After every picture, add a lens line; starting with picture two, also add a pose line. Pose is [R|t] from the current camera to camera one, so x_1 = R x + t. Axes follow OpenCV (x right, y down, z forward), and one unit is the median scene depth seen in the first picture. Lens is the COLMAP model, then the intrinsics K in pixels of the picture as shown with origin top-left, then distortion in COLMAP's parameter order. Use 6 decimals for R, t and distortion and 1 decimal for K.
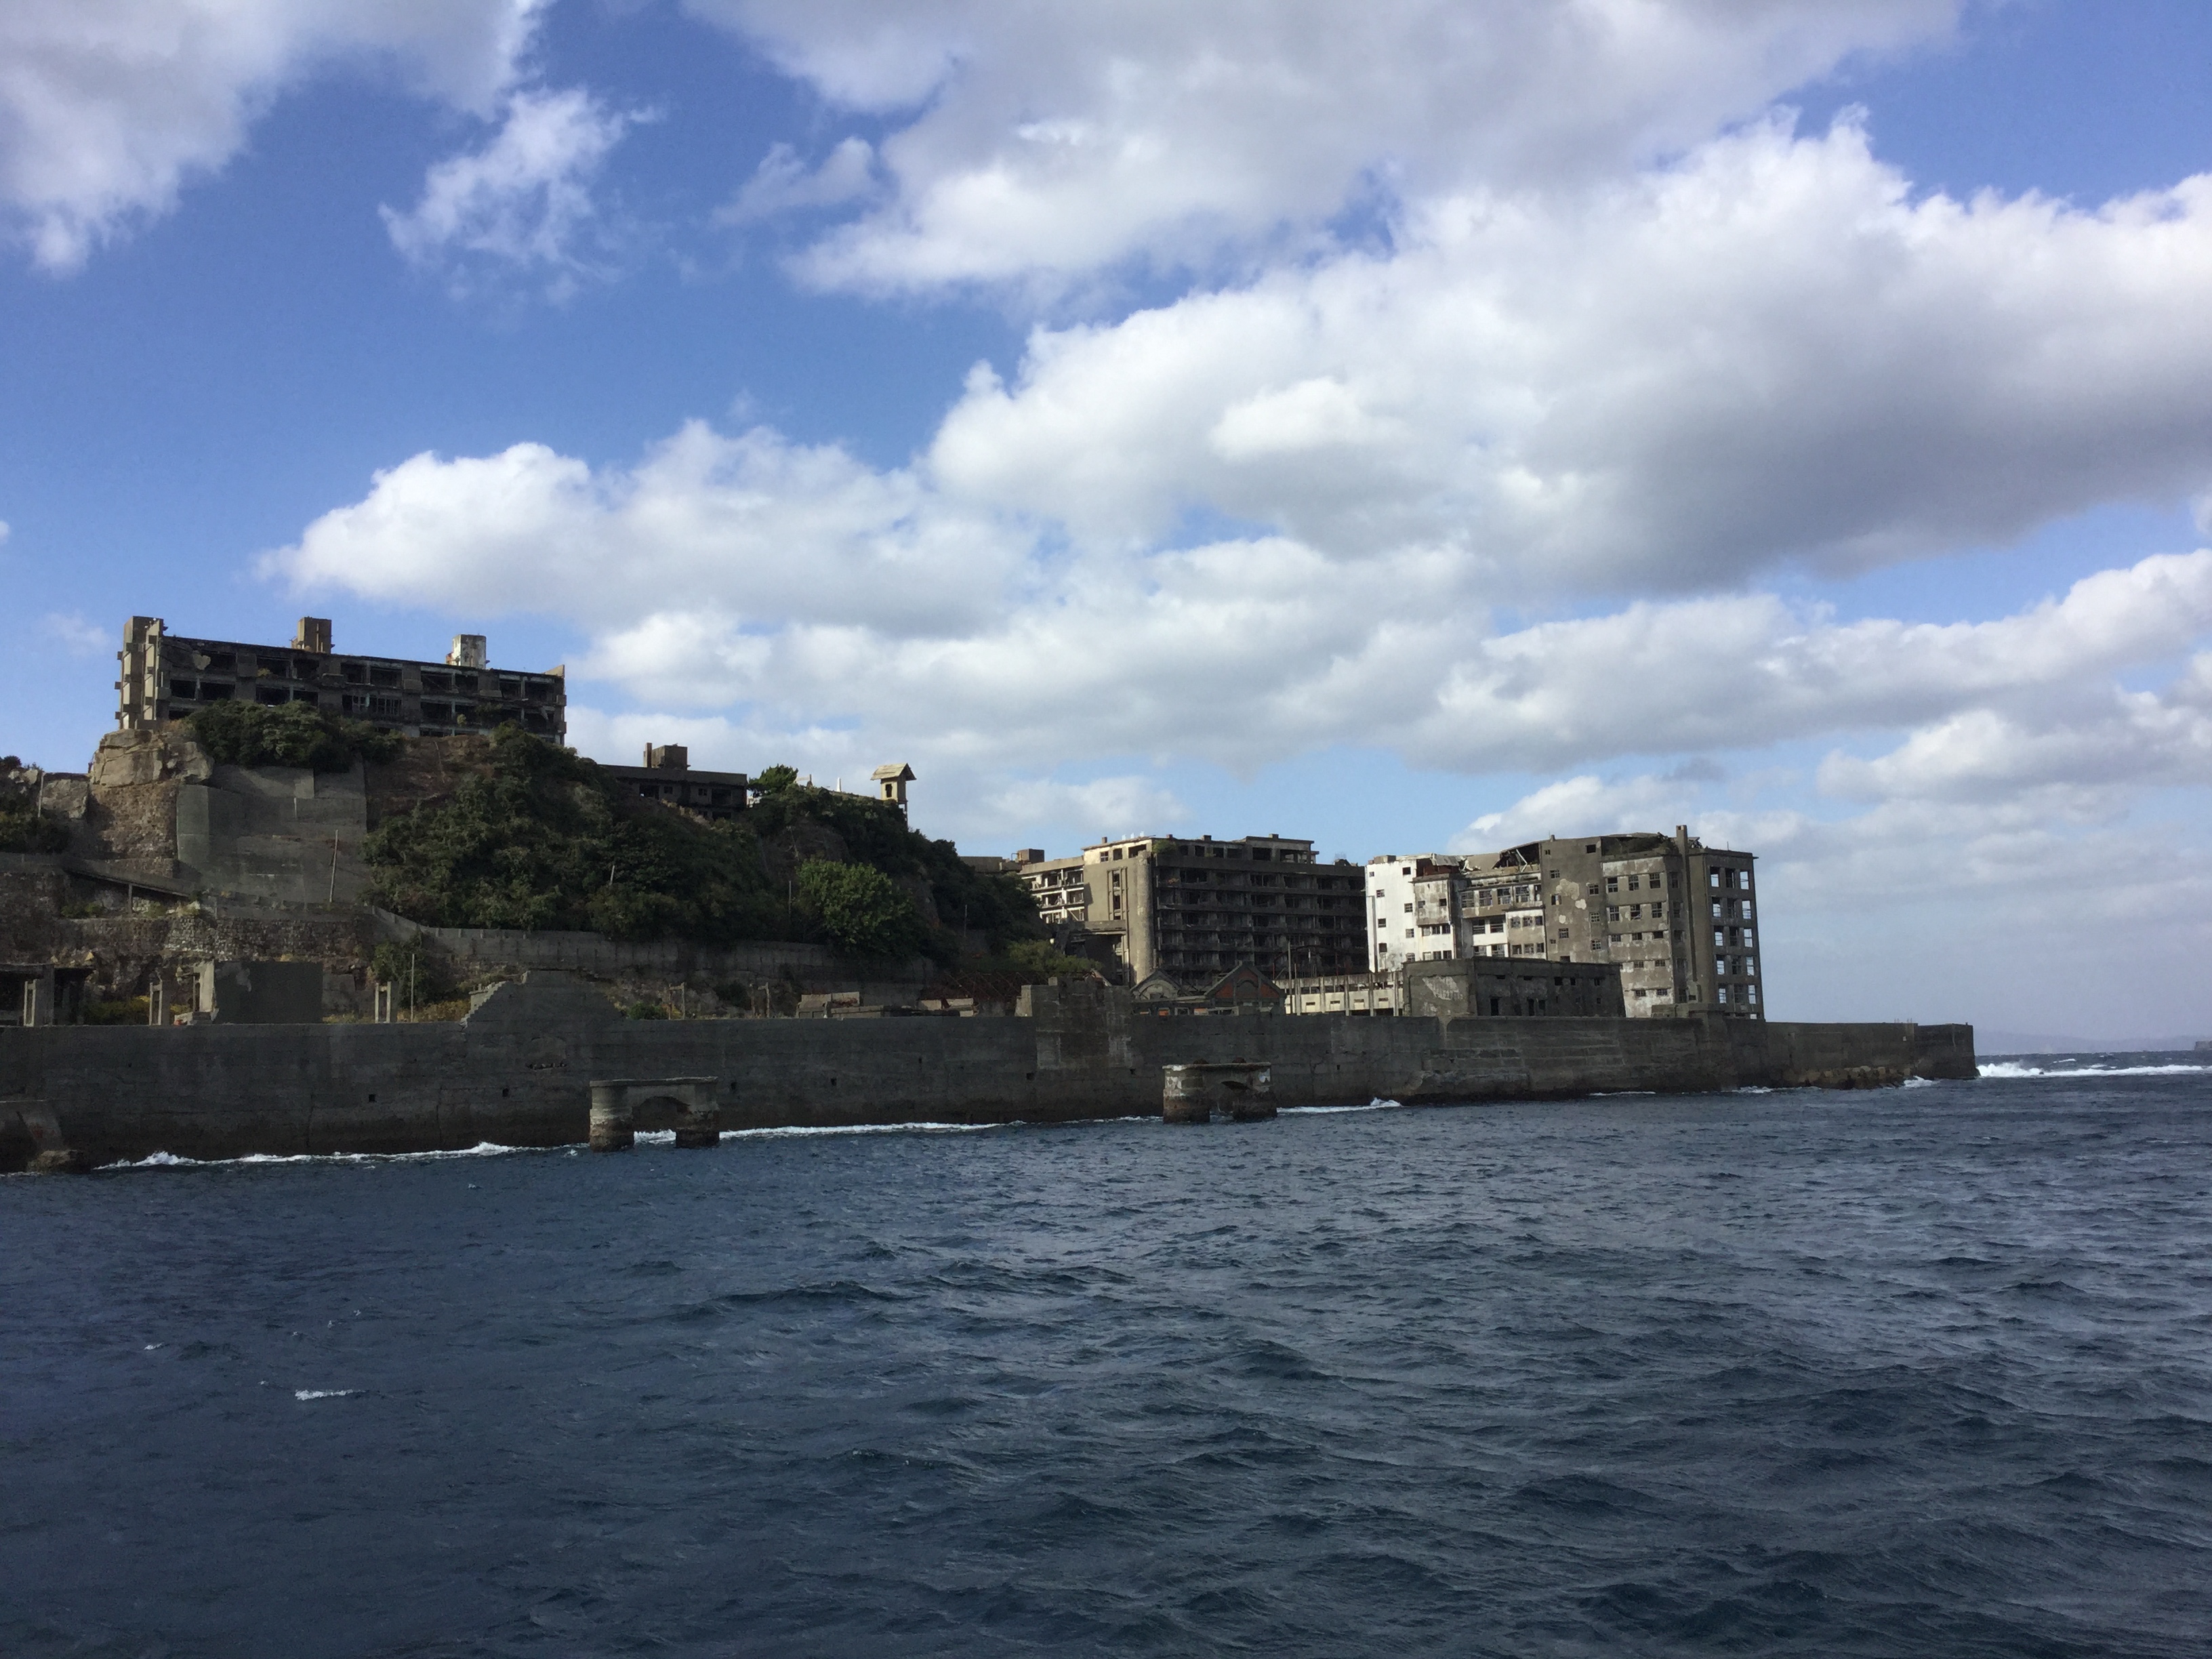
lens RADIAL K [[1979.2, 0, 1098.5], [0, 1979.2, 829.2], [0, 0, 1]] dist [0.121026, -0.231129]
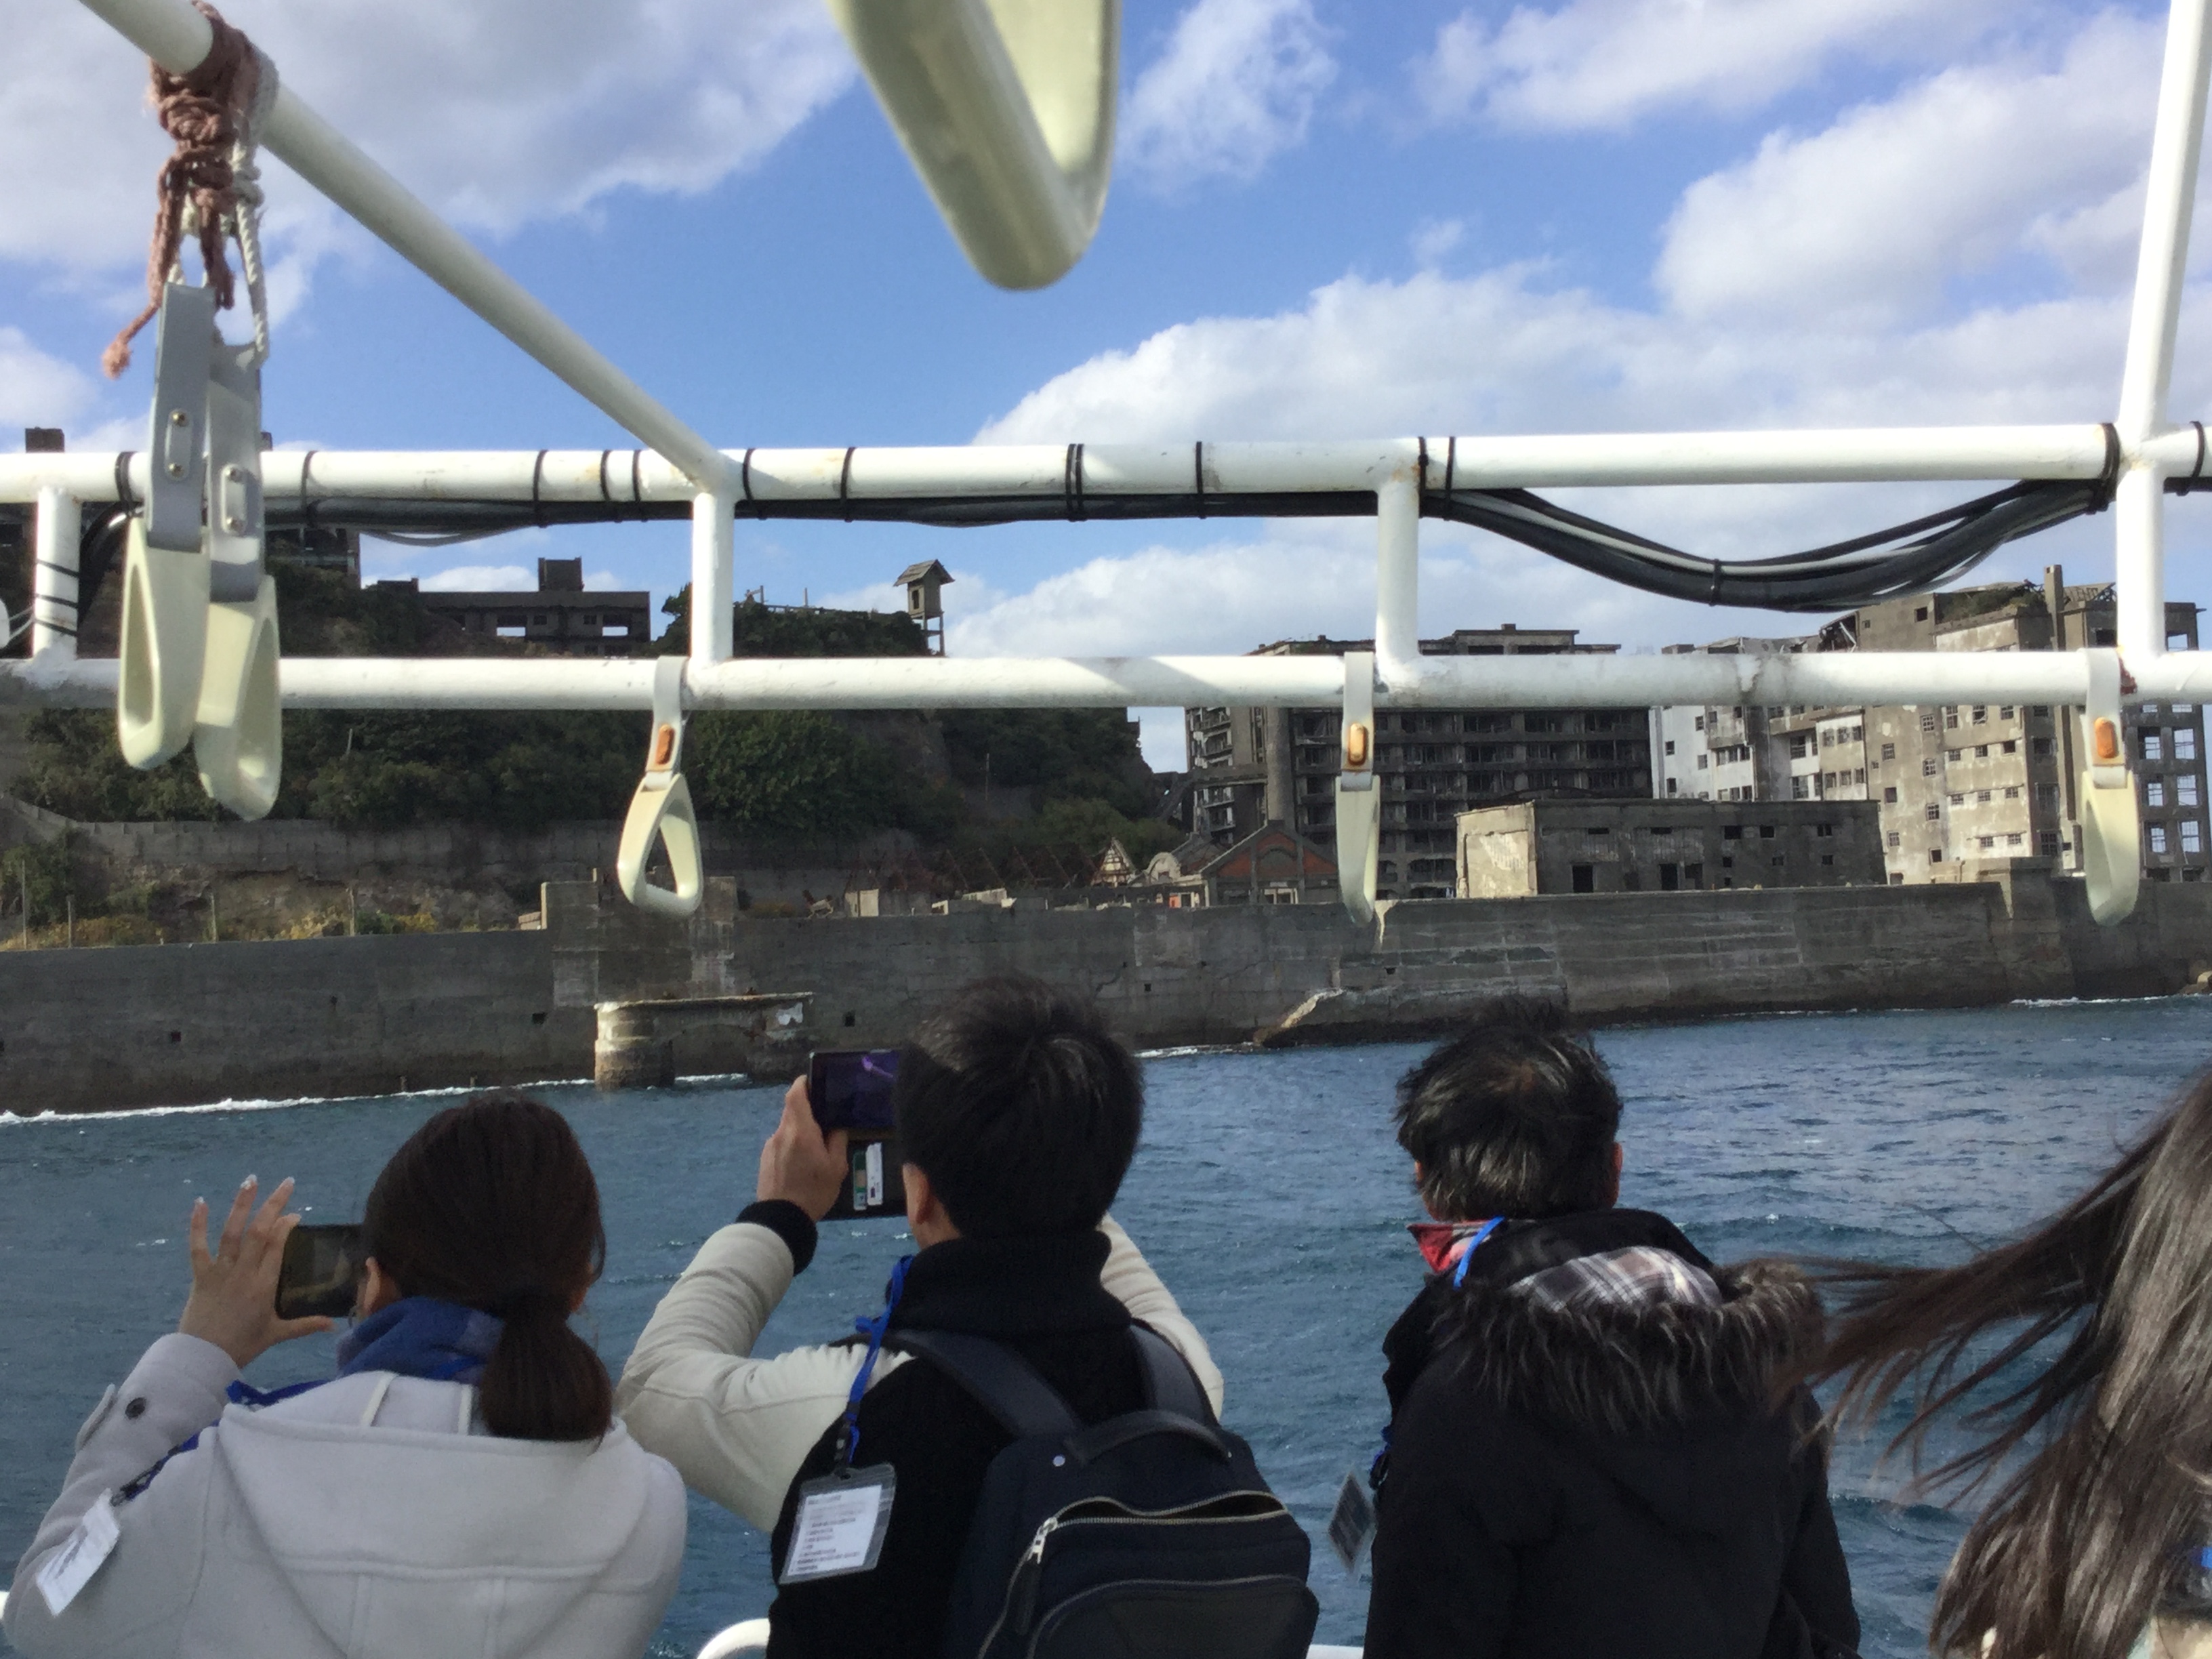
lens RADIAL K [[2488.1, 0, 1099.2], [0, 2488.1, 829.4], [0, 0, 1]] dist [0.107308, 0.008684]
pose [[0.940569, -0.038281, -0.337437, 0.294608], [0.062350, 0.996202, 0.060776, 0.014244], [0.333829, -0.078203, 0.939384, 0.183499]]
